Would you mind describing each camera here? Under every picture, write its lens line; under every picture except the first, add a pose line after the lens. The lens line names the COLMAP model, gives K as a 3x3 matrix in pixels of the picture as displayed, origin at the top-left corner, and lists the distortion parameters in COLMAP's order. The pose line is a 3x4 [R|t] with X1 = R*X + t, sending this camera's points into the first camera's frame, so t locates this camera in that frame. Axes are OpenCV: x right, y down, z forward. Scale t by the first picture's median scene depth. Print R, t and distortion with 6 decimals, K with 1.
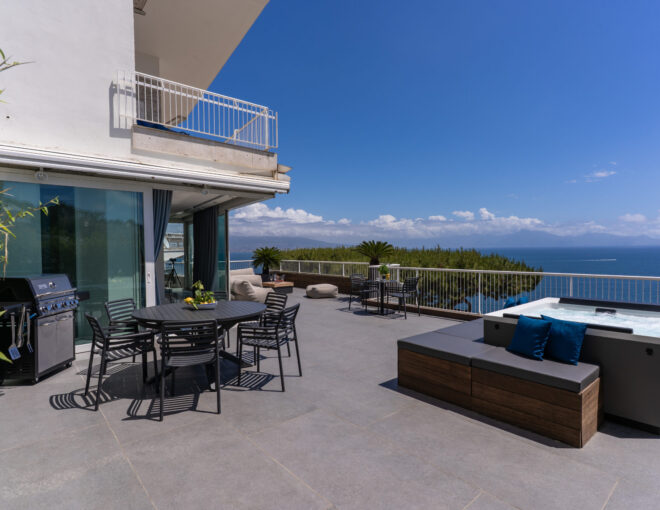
lens RADIAL K [[366.6, 0, 334.5], [0, 366.6, 257.3], [0, 0, 1]] dist [0.000804, 0.001233]
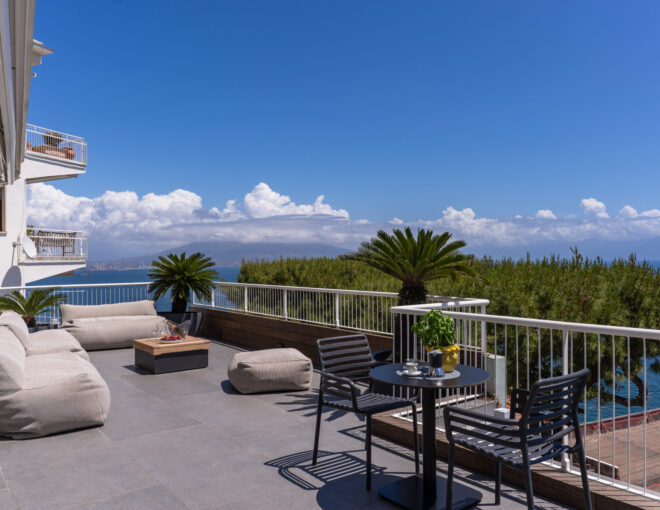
lens RADIAL K [[571.7, 0, 330.9], [0, 571.7, 255.7], [0, 0, 1]] dist [0.007200, -0.002579]
pose [[0.997859, 0.003240, -0.065322, 0.064767], [-0.005445, 0.999421, -0.033600, -0.003122], [0.065176, 0.033884, 0.997298, 0.439320]]
